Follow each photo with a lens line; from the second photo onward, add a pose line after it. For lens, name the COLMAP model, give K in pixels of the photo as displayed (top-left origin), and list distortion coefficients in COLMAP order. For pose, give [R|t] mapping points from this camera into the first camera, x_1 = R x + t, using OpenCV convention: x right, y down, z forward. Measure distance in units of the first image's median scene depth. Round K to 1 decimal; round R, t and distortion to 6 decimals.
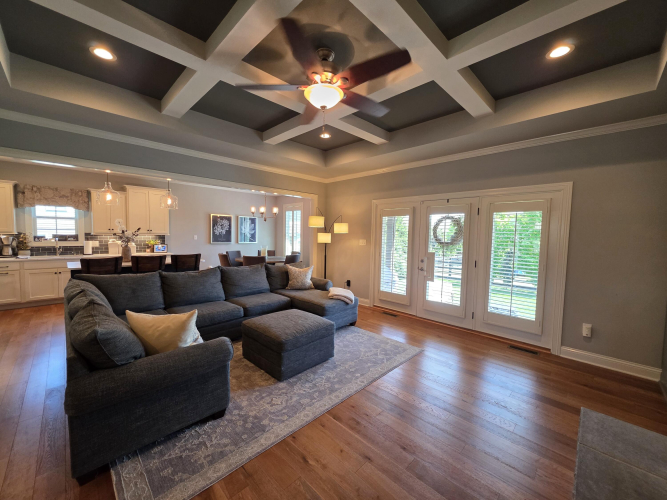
lens RADIAL K [[271.3, 0, 333.5], [0, 271.3, 250.0], [0, 0, 1]] dist [0.001514, 0.000141]
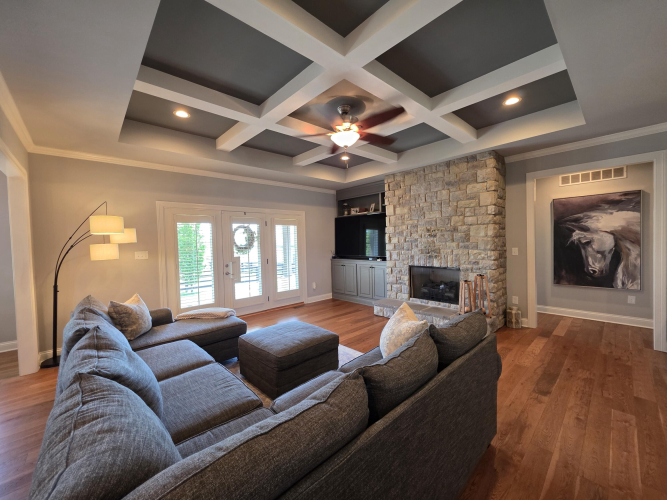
lens RADIAL K [[264.2, 0, 333.5], [0, 264.2, 250.0], [0, 0, 1]] dist [-0.000327, -0.000034]
pose [[0.028985, -0.052841, 0.998182, -0.751256], [0.087128, 0.994935, 0.050139, -0.041046], [-0.995775, 0.085517, 0.033443, 0.572320]]
